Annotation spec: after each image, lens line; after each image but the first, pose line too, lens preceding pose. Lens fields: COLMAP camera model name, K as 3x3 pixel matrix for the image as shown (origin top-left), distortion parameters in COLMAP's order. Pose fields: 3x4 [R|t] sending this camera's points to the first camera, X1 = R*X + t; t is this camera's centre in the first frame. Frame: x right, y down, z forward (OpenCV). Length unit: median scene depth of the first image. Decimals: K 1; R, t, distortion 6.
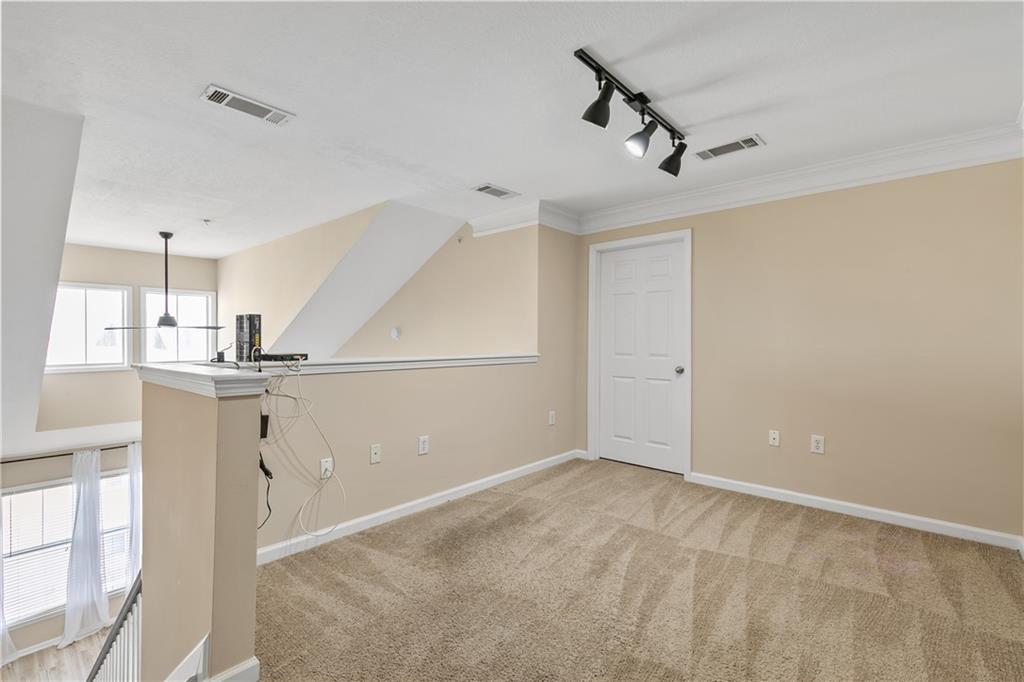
lens RADIAL K [[459.7, 0, 515.4], [0, 459.7, 341.5], [0, 0, 1]] dist [0.005989, -0.001506]
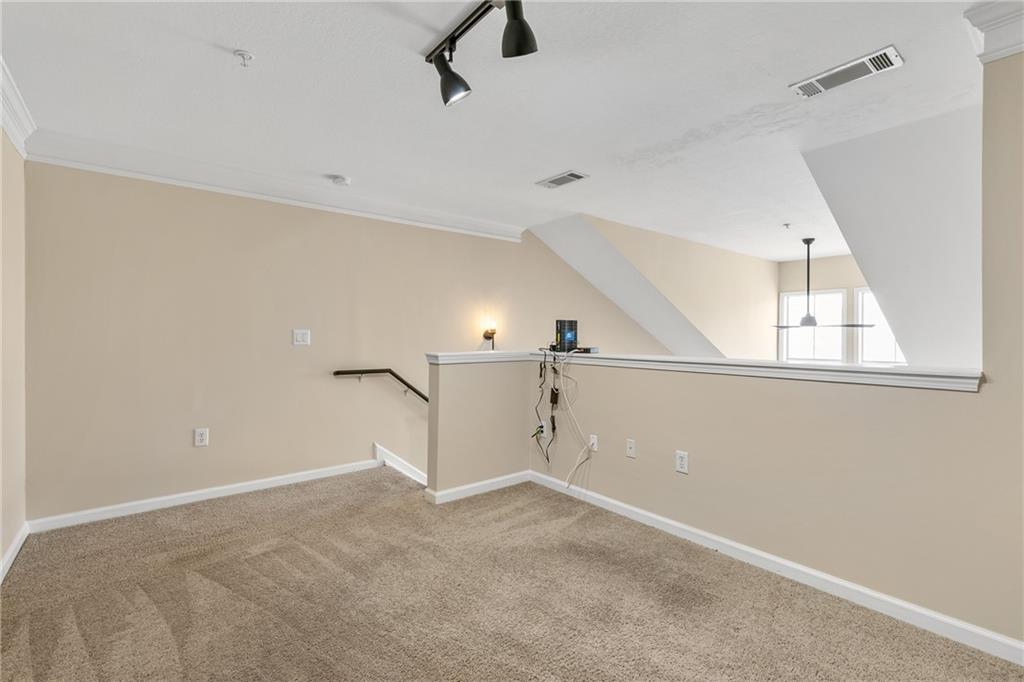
lens RADIAL K [[459.7, 0, 514.7], [0, 459.7, 338.5], [0, 0, 1]] dist [0.005989, -0.001506]
pose [[-0.162979, 0.001484, -0.986628, 0.422396], [-0.006596, 0.999975, 0.002593, -0.001805], [0.986607, 0.006931, -0.162965, 0.508358]]
